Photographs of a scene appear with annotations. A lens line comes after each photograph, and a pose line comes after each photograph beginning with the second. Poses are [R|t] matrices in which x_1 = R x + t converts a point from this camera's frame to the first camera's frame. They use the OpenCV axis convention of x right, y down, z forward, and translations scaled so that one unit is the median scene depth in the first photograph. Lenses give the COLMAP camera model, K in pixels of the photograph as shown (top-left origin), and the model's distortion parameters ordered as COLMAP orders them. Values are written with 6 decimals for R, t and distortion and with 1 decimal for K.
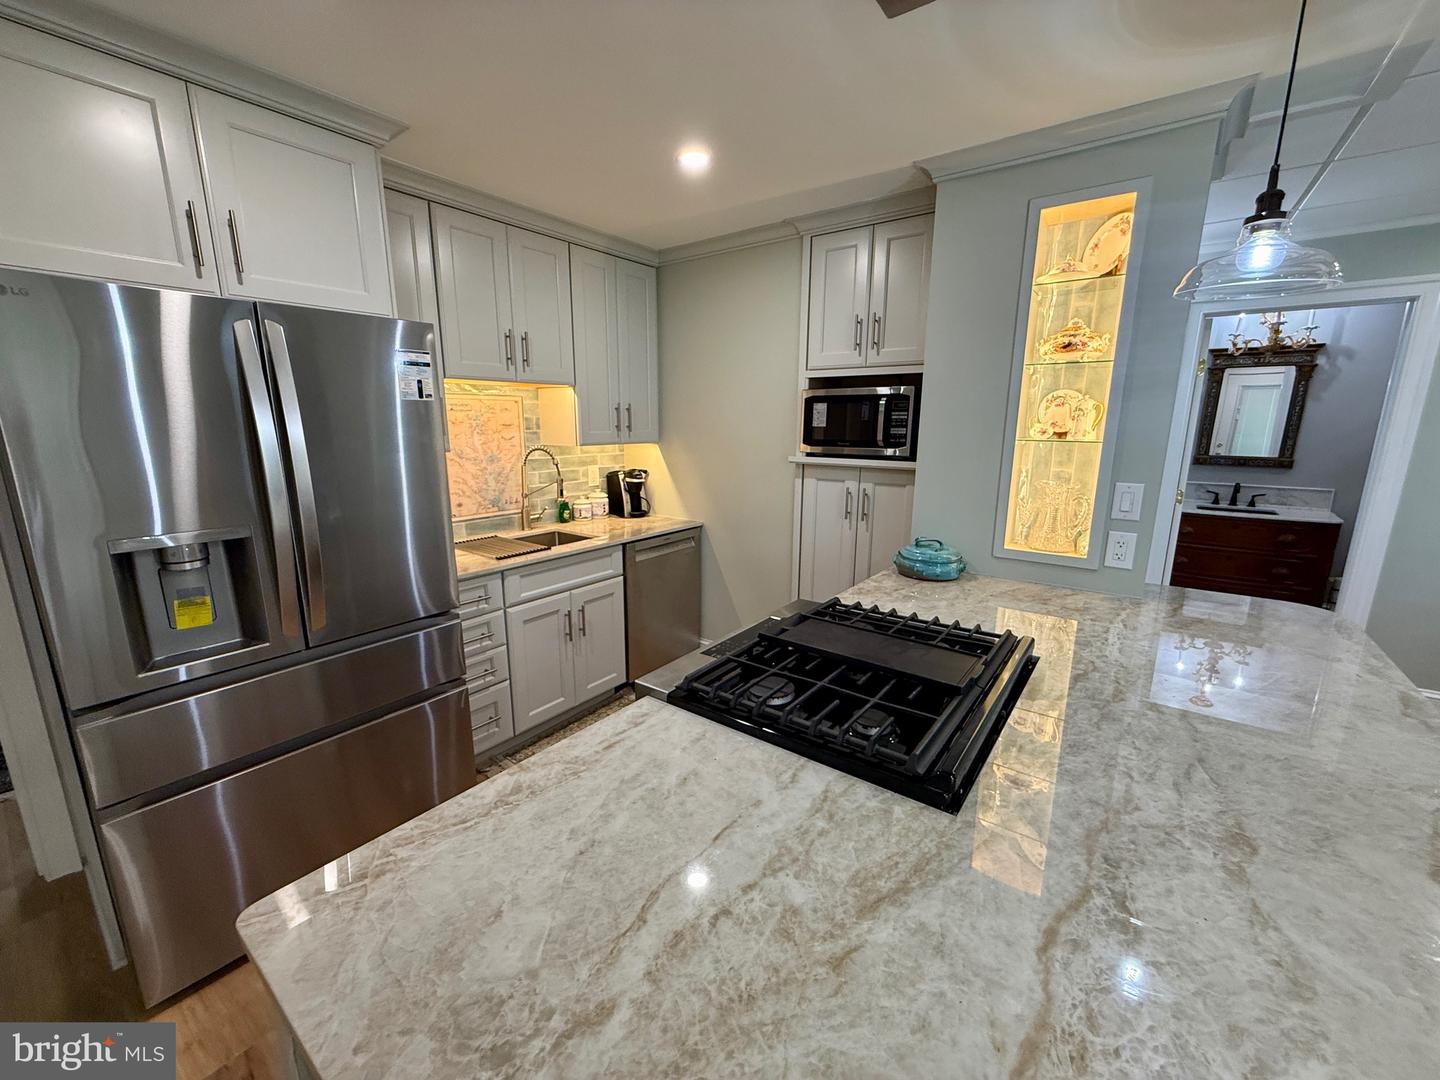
lens RADIAL K [[575.1, 0, 720.0], [0, 575.1, 542.1], [0, 0, 1]] dist [0.003352, 0.000465]
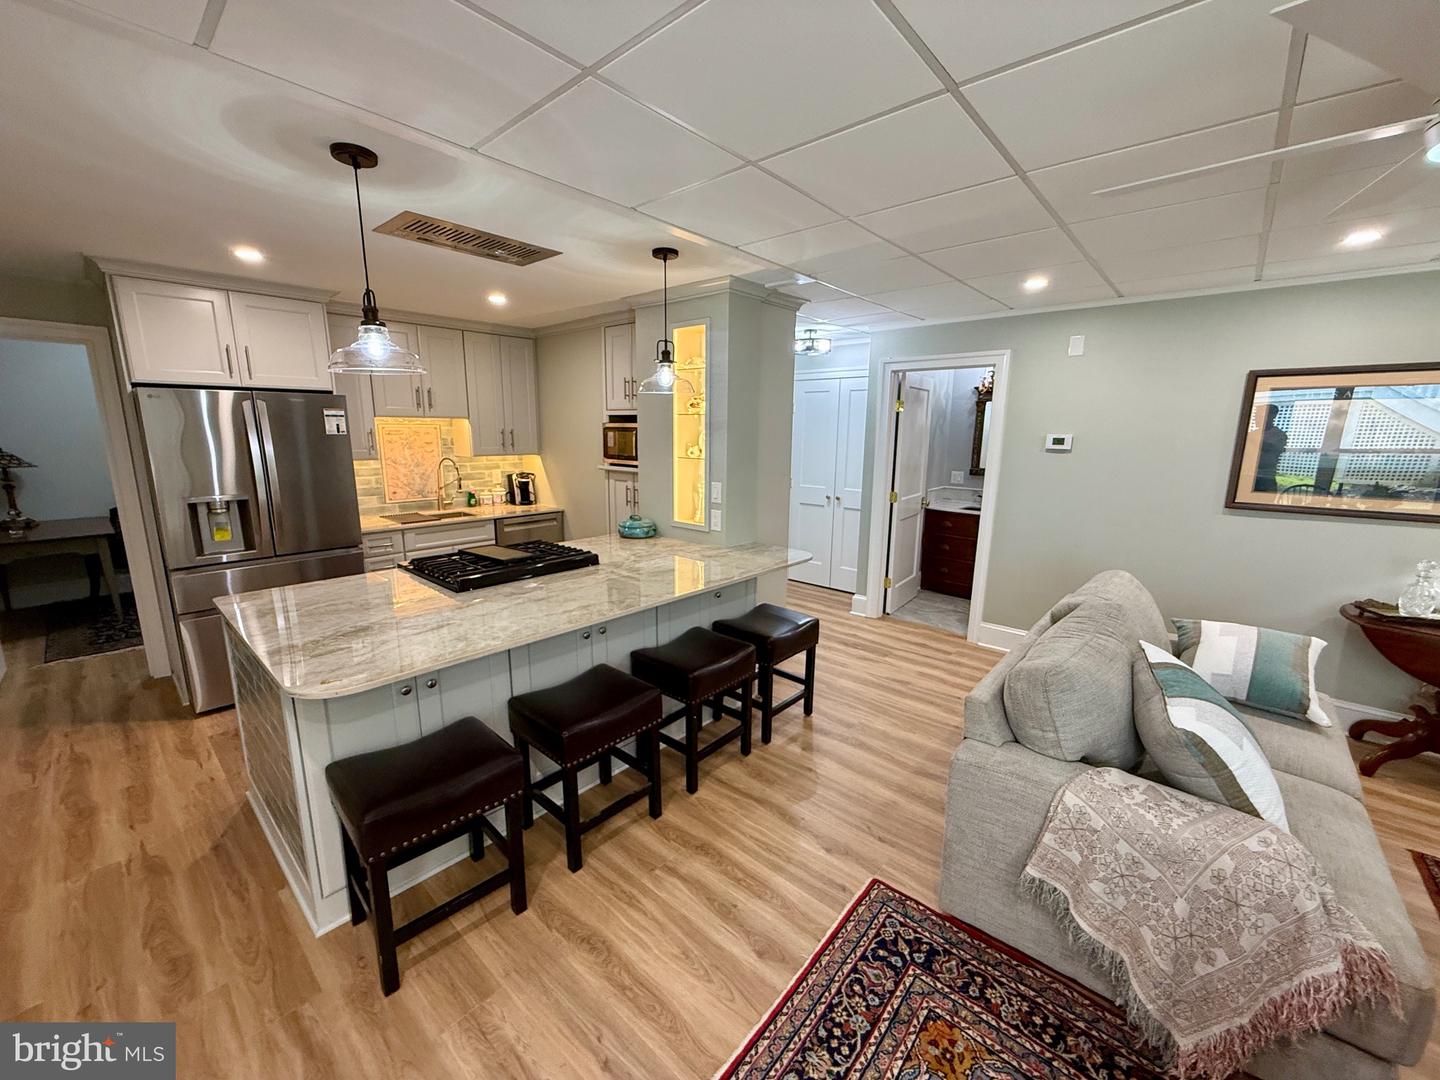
lens RADIAL K [[575.1, 0, 718.4], [0, 575.1, 542.4], [0, 0, 1]] dist [0.003352, 0.000465]
pose [[0.996085, 0.023763, -0.085149, 0.568155], [-0.024840, 0.999624, -0.011614, 0.067685], [0.084841, 0.013684, 0.996301, -0.503640]]
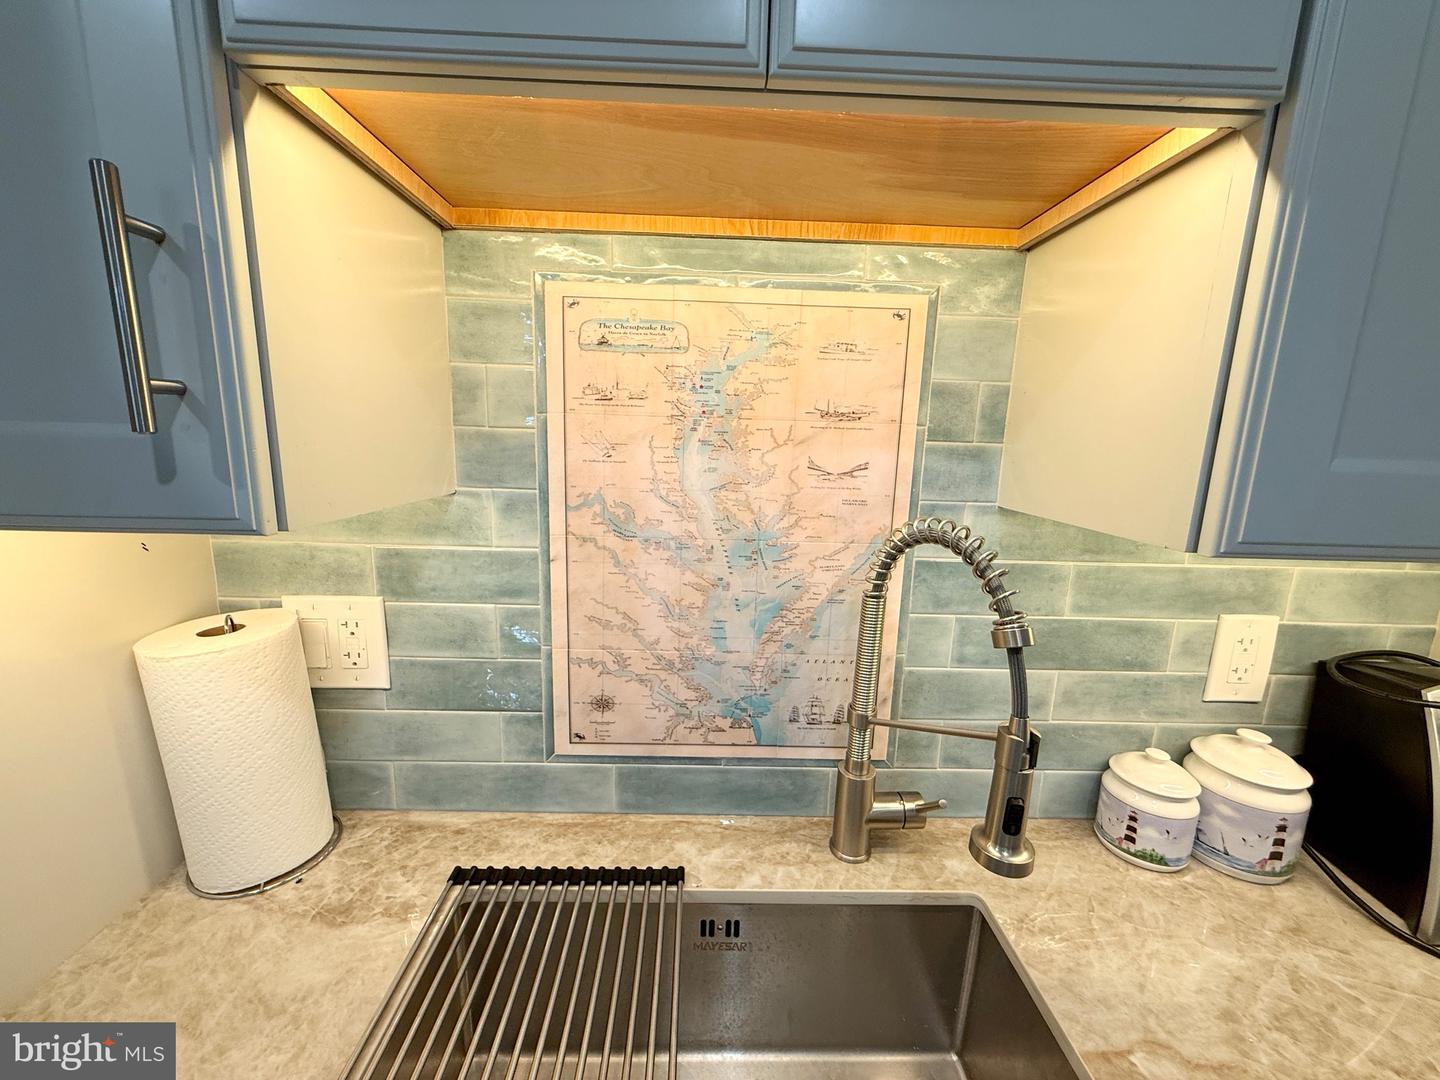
lens RADIAL K [[575.1, 0, 718.1], [0, 575.1, 542.2], [0, 0, 1]] dist [0.003352, 0.000465]
pose [[0.621355, 0.160913, -0.766828, -0.216479], [-0.190030, 0.980413, 0.051752, -0.157883], [0.760136, 0.113564, 0.639763, 0.832194]]
